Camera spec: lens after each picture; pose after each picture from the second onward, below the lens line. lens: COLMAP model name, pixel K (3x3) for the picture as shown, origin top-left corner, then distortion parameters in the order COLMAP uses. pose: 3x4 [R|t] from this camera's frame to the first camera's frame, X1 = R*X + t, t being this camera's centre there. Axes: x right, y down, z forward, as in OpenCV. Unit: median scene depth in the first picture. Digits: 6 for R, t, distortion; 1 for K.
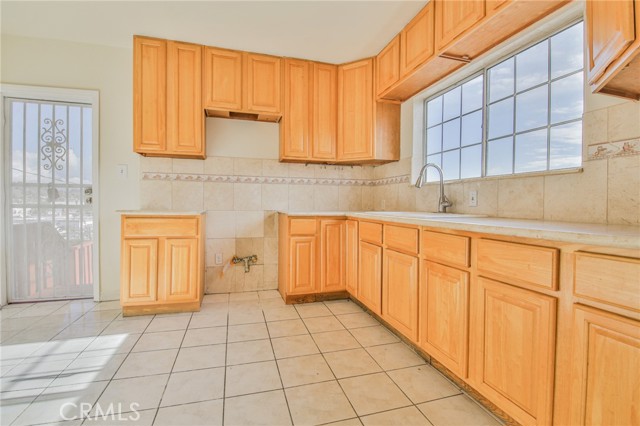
lens RADIAL K [[292.6, 0, 318.5], [0, 292.6, 208.6], [0, 0, 1]] dist [-0.007120, -0.006111]
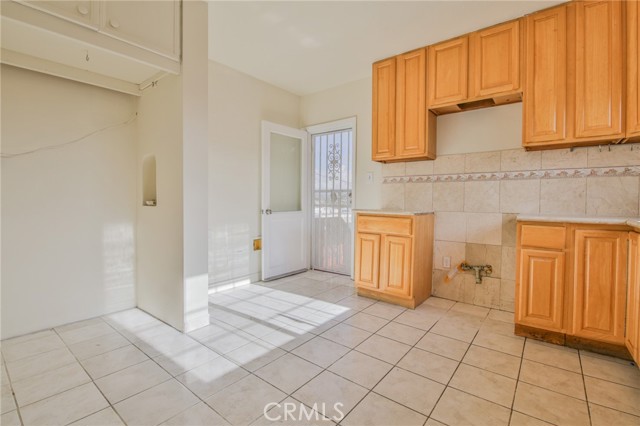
lens RADIAL K [[292.6, 0, 318.2], [0, 292.6, 208.2], [0, 0, 1]] dist [-0.007120, -0.006111]
pose [[0.574068, 0.014529, -0.818679, 0.214716], [-0.017417, 0.999833, 0.005532, -0.002826], [0.818622, 0.011083, 0.574225, 0.123142]]
